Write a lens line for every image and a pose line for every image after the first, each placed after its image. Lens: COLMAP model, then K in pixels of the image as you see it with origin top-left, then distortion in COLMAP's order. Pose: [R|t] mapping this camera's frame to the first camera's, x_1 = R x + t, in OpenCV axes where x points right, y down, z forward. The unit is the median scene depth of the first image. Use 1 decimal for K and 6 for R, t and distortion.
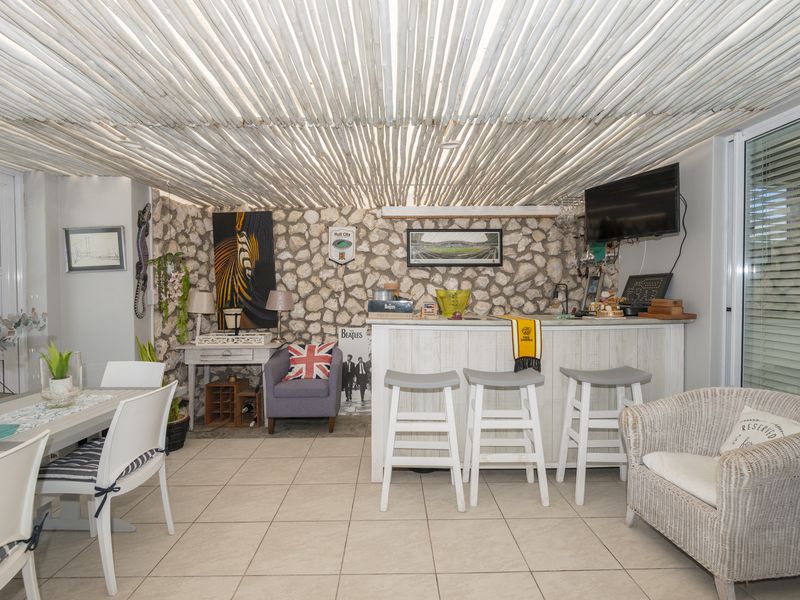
lens RADIAL K [[396.5, 0, 403.9], [0, 396.5, 300.1], [0, 0, 1]] dist [-0.003761, -0.004213]
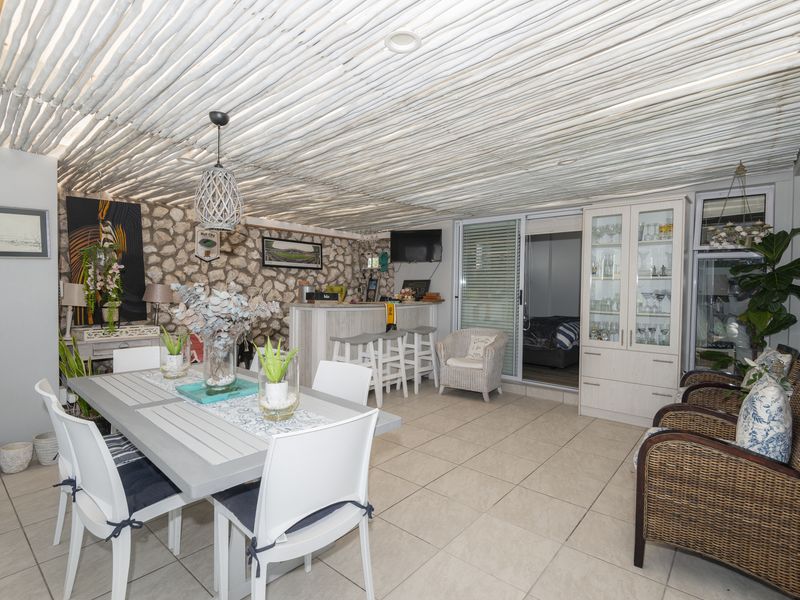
lens RADIAL K [[396.5, 0, 397.2], [0, 396.5, 298.5], [0, 0, 1]] dist [-0.003761, -0.004213]
pose [[0.661520, -0.006322, 0.749901, -0.645192], [0.002902, 0.999979, 0.005870, 0.010306], [-0.749922, -0.001706, 0.661525, -0.148452]]
